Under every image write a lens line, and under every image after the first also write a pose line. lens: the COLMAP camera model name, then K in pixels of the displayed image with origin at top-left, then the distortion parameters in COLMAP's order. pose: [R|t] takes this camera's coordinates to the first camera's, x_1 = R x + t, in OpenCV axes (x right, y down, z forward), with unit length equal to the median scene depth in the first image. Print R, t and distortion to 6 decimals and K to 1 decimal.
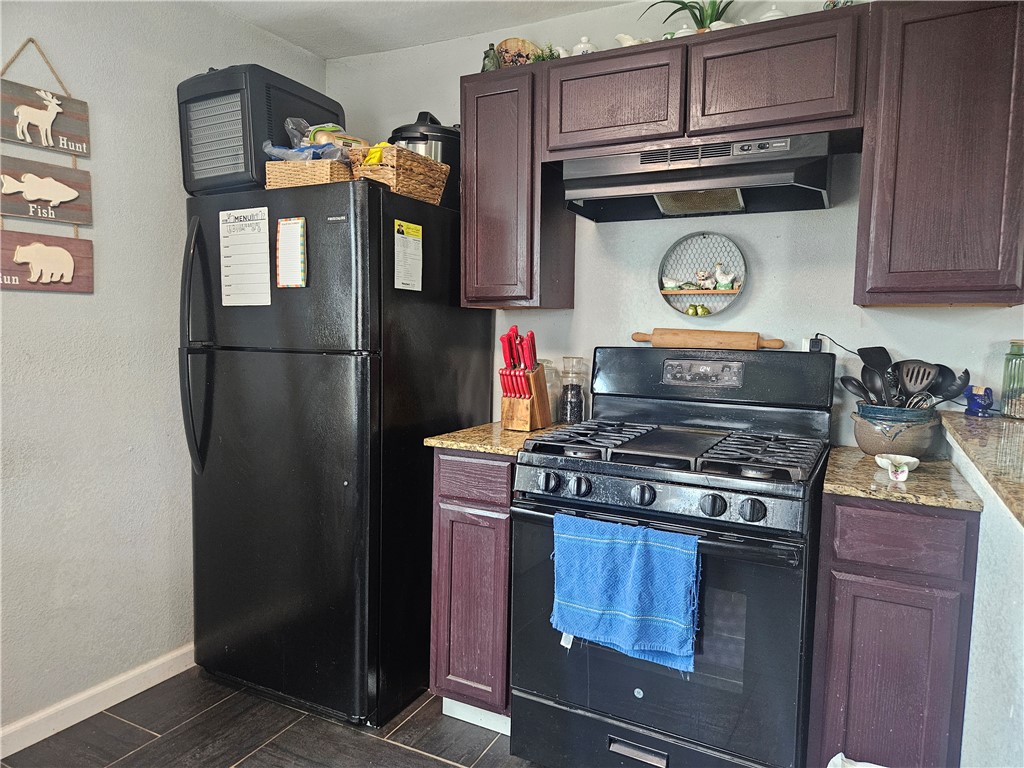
lens RADIAL K [[685.5, 0, 510.9], [0, 685.5, 382.2], [0, 0, 1]] dist [0.077410, -0.056513]
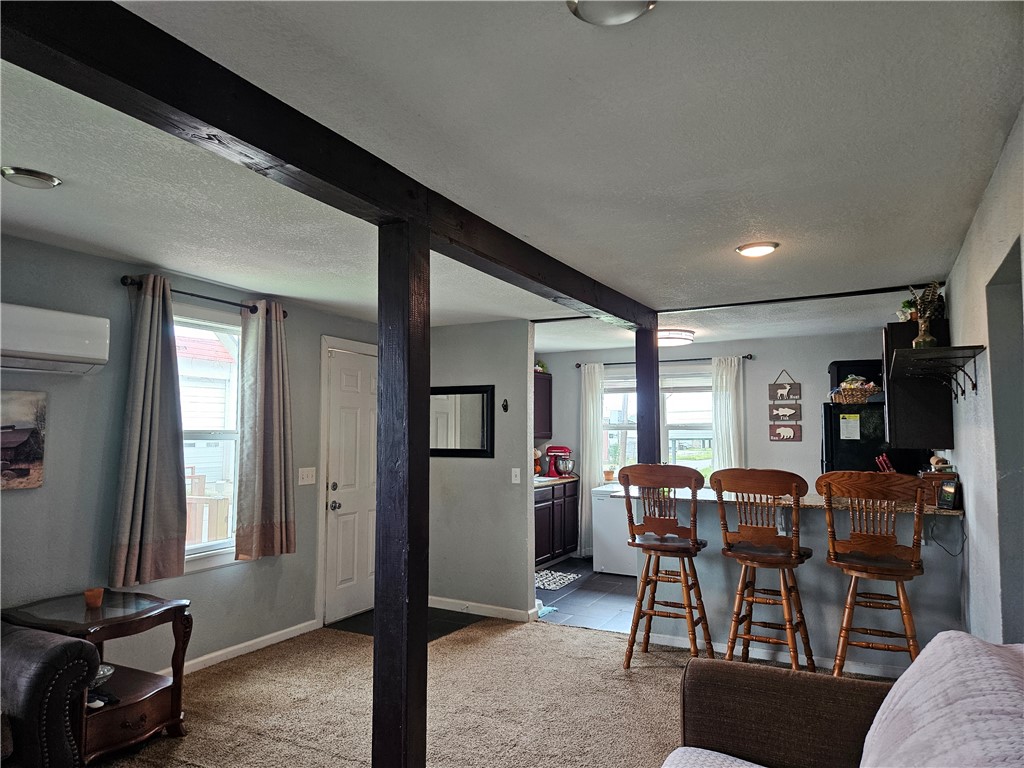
lens RADIAL K [[685.5, 0, 509.4], [0, 685.5, 383.3], [0, 0, 1]] dist [0.077410, -0.056513]
pose [[-0.010967, -0.083622, -0.996437, 2.707159], [-0.091001, 0.992446, -0.082285, -0.009383], [0.995790, 0.089774, -0.018493, -0.291190]]
